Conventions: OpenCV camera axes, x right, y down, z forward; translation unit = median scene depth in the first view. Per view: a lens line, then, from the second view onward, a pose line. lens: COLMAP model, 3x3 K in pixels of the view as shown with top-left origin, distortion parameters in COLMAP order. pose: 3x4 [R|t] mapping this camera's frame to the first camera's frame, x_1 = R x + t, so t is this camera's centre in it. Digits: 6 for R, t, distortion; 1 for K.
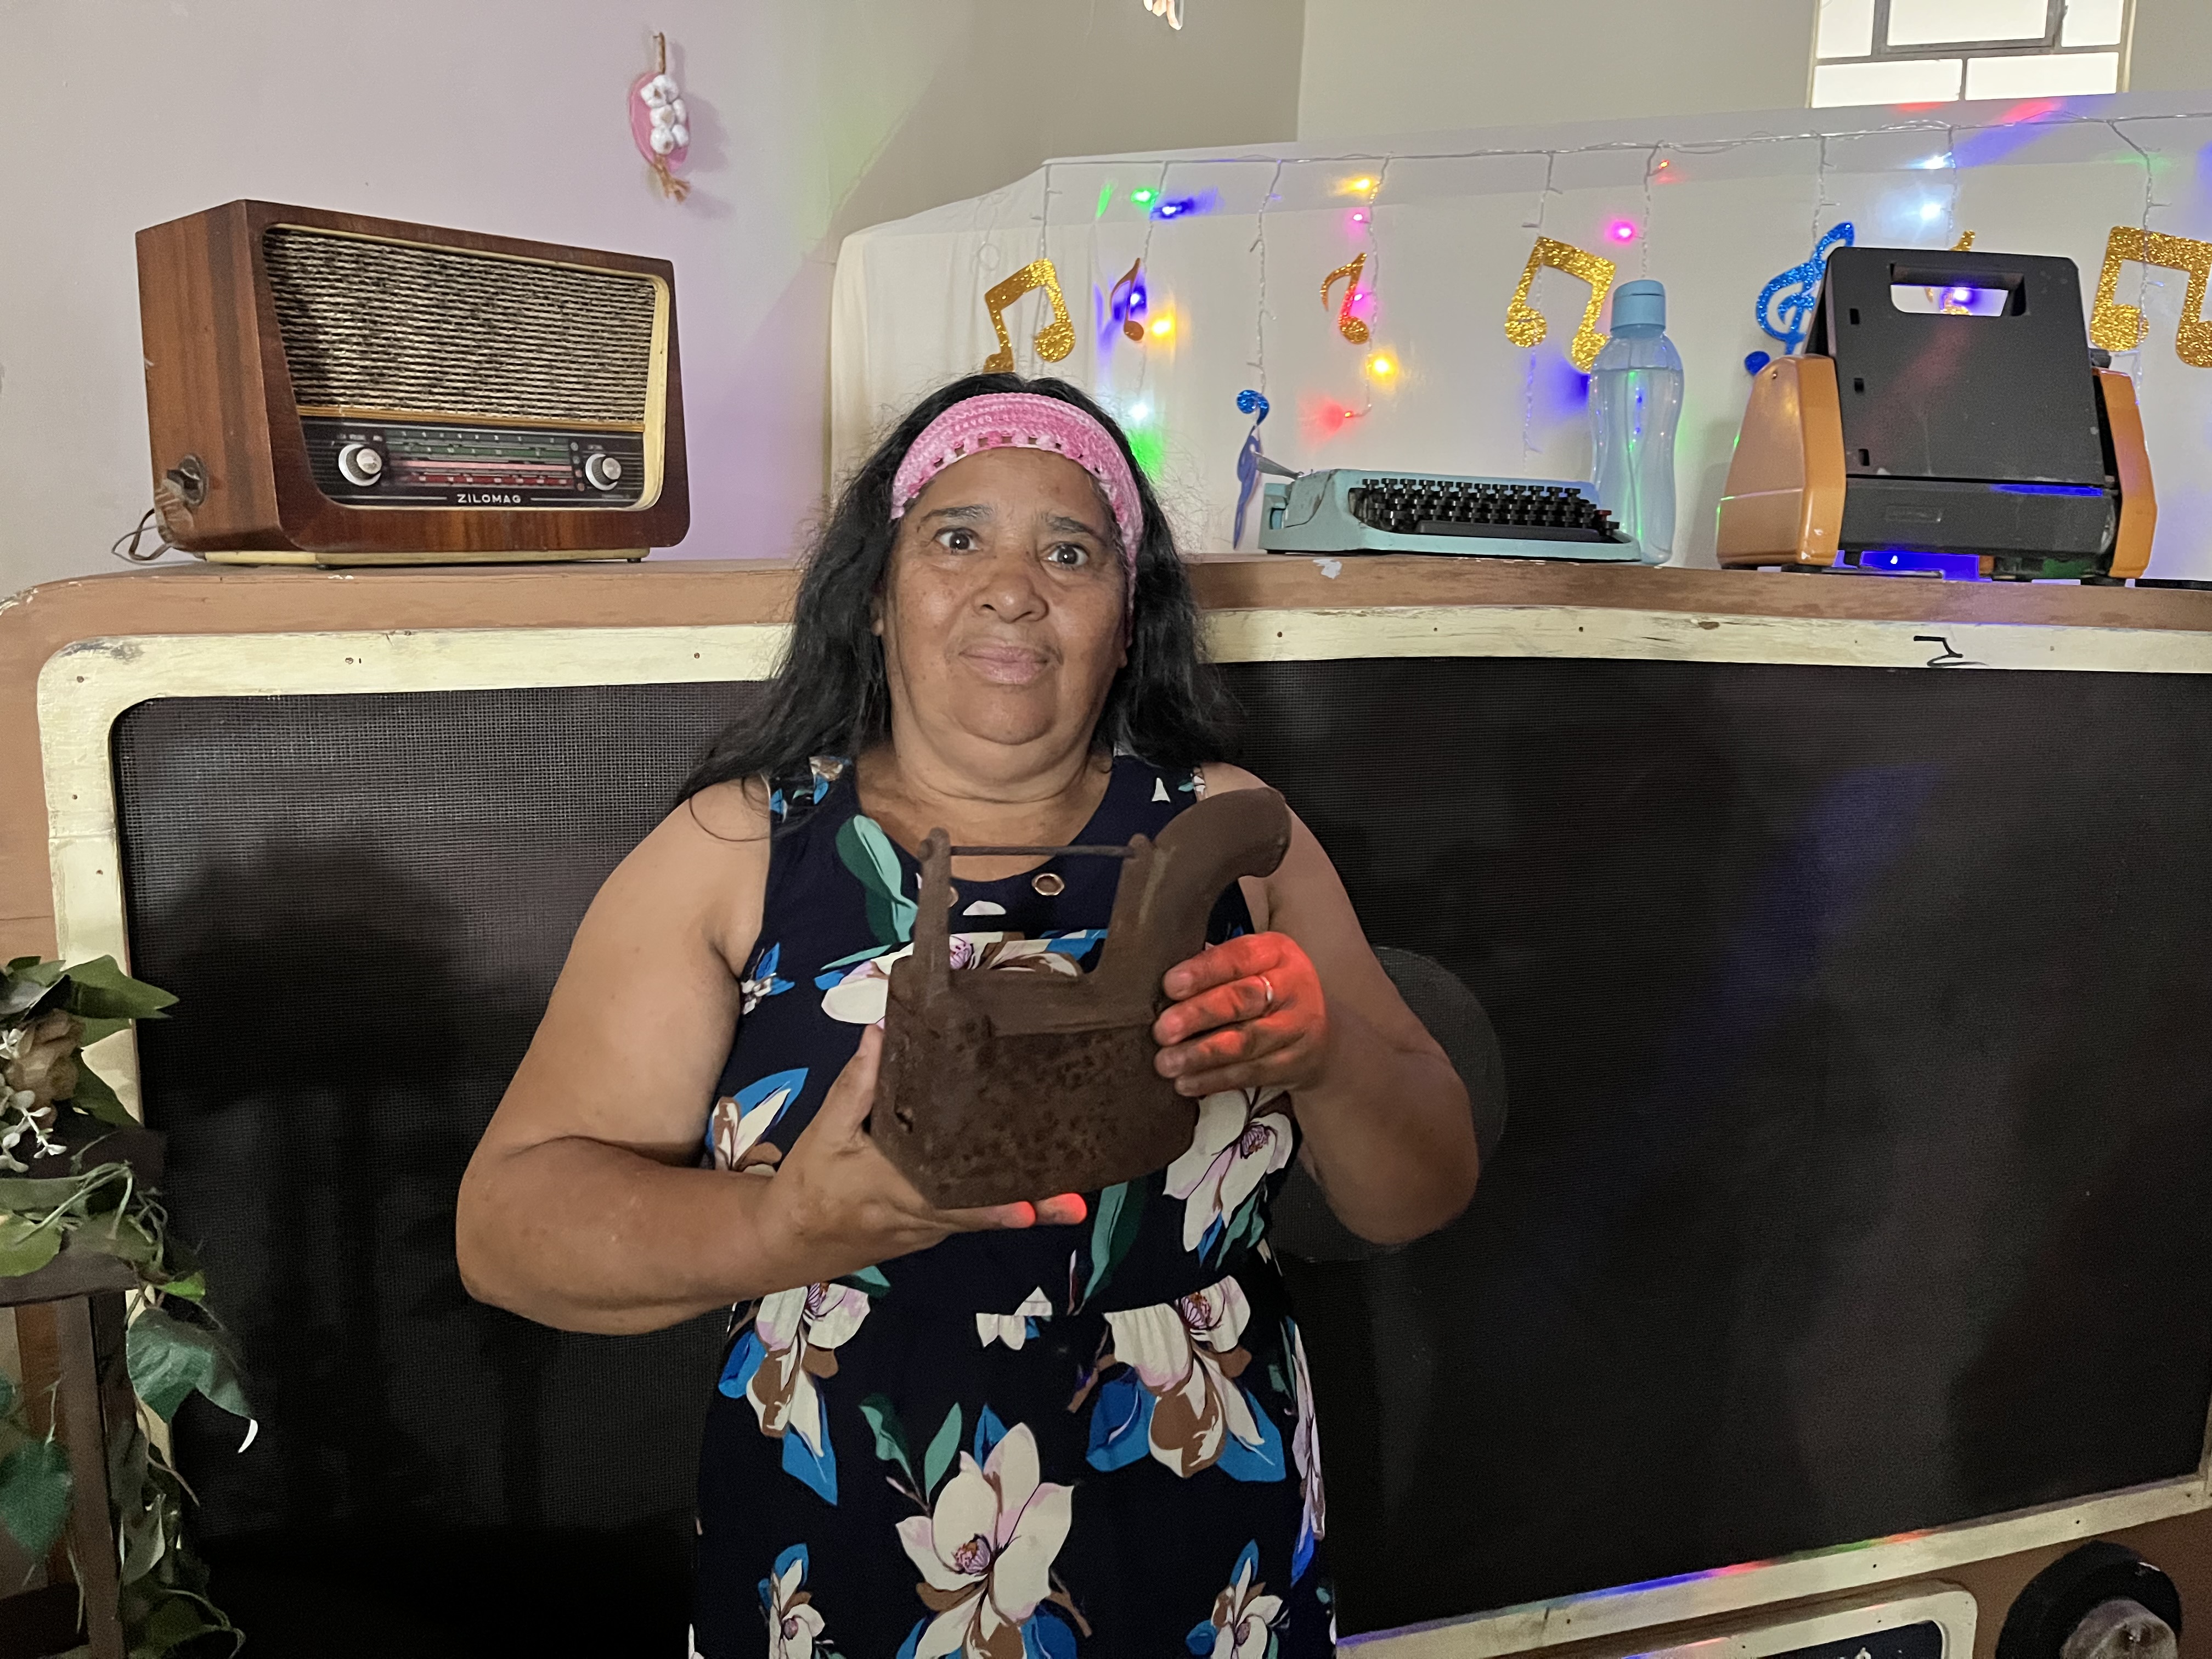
lens RADIAL K [[1675.1, 0, 1103.3], [0, 1675.1, 842.1], [0, 0, 1]] dist [0.033456, -0.007937]
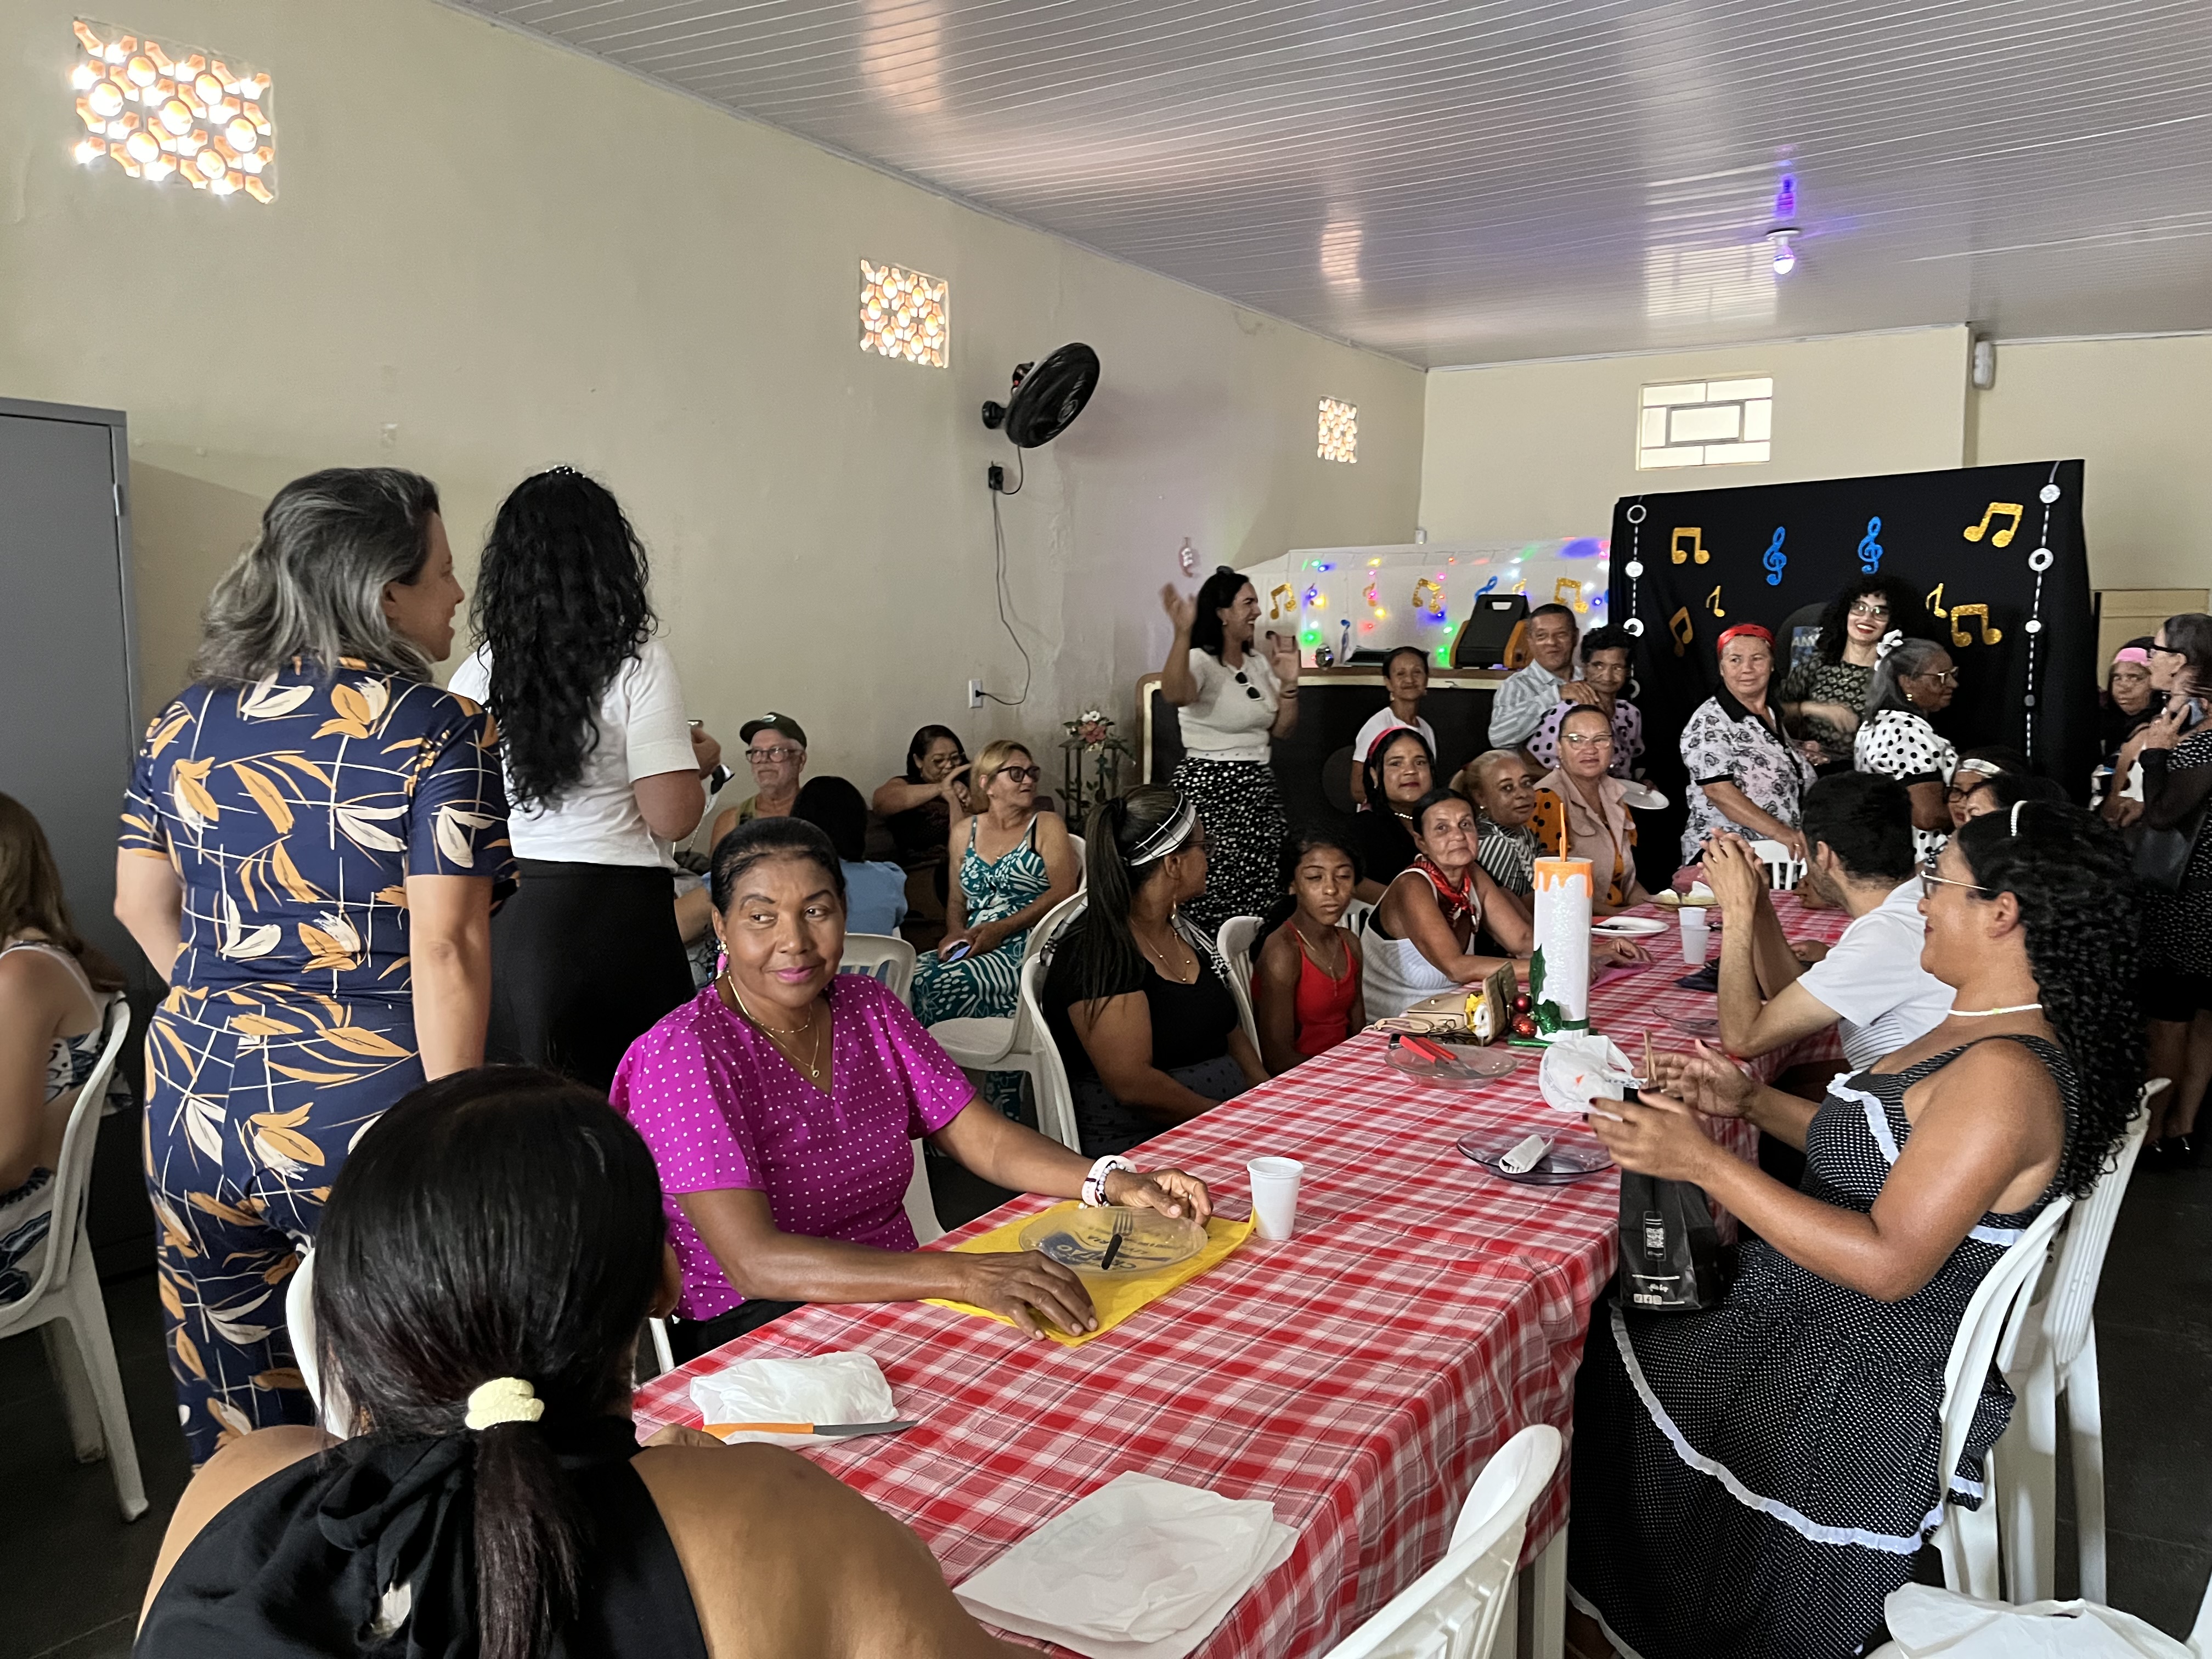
lens RADIAL K [[1675.1, 0, 1117.2], [0, 1675.1, 823.7], [0, 0, 1]] dist [0.033456, -0.007937]
pose [[0.980193, -0.002021, -0.198033, 0.312858], [-0.011901, 0.997539, -0.069091, 0.400267], [0.197685, 0.070079, 0.977757, -2.466359]]
